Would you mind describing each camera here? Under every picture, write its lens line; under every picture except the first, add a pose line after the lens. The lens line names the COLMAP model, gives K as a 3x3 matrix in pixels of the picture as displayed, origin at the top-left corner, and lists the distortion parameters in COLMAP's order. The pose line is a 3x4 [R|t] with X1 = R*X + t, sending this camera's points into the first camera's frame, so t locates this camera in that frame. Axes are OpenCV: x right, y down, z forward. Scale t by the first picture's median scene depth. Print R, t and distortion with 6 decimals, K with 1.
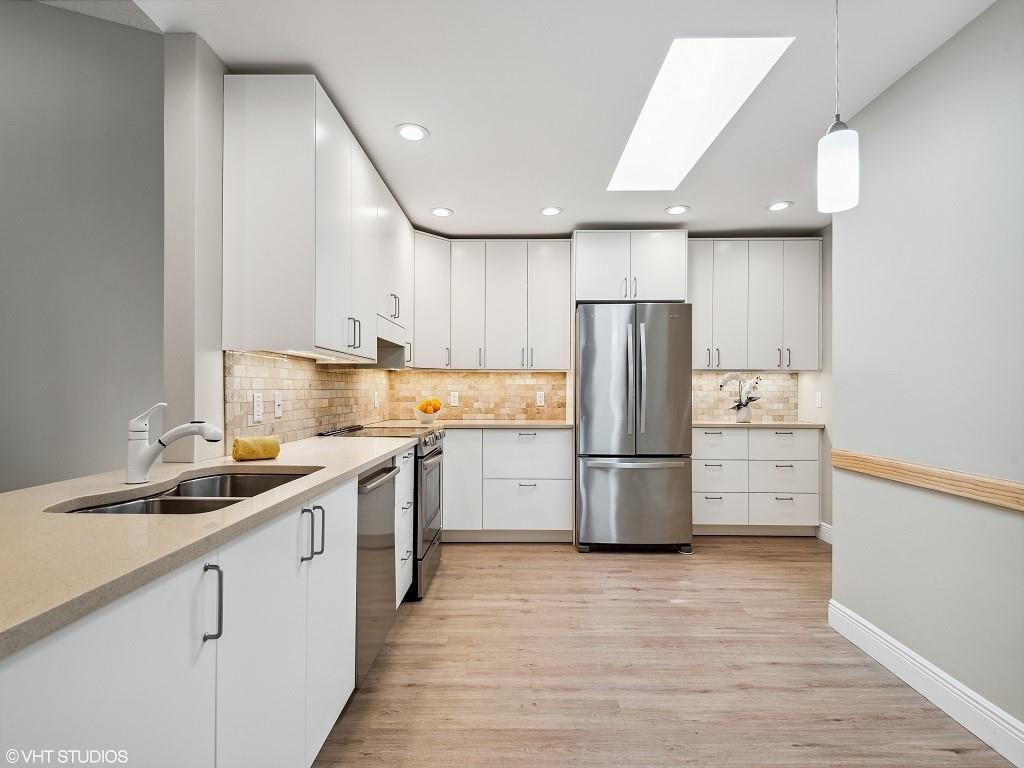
lens RADIAL K [[493.0, 0, 512.0], [0, 493.0, 384.0], [0, 0, 1]] dist [0.004547, 0.000745]
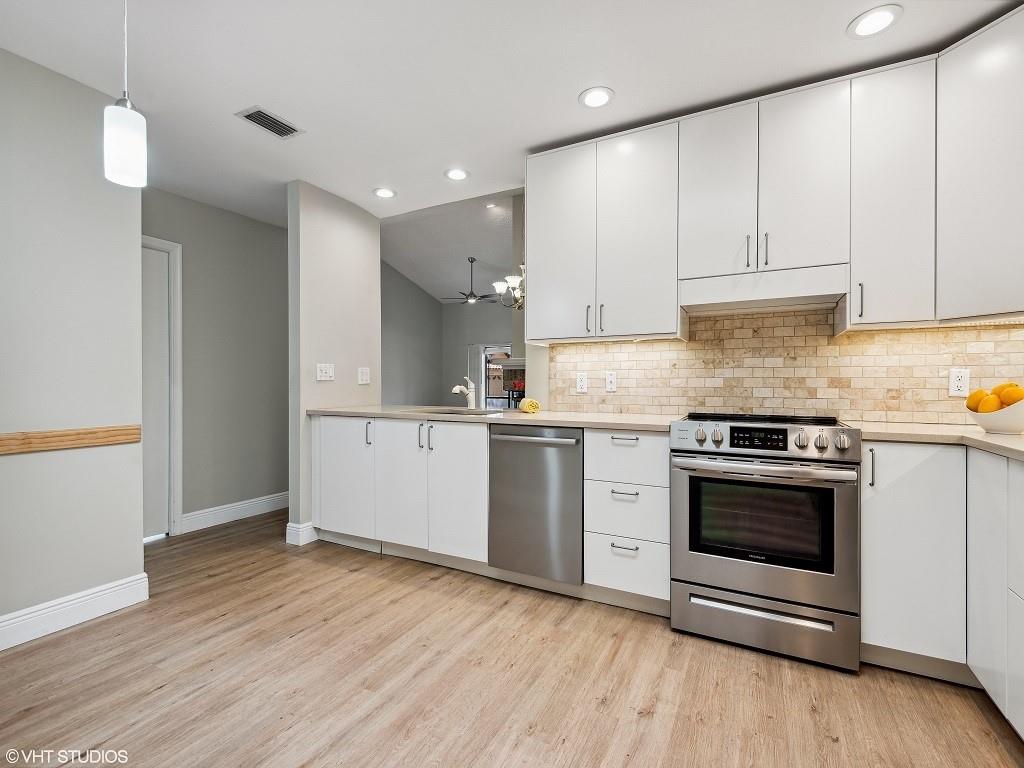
lens RADIAL K [[469.4, 0, 512.0], [0, 469.4, 384.0], [0, 0, 1]] dist [0.043346, -0.000323]
pose [[-0.451813, 0.009807, -0.892059, 0.814024], [0.017793, 0.999840, 0.001981, 0.046268], [0.891935, -0.014977, -0.451915, 1.487562]]
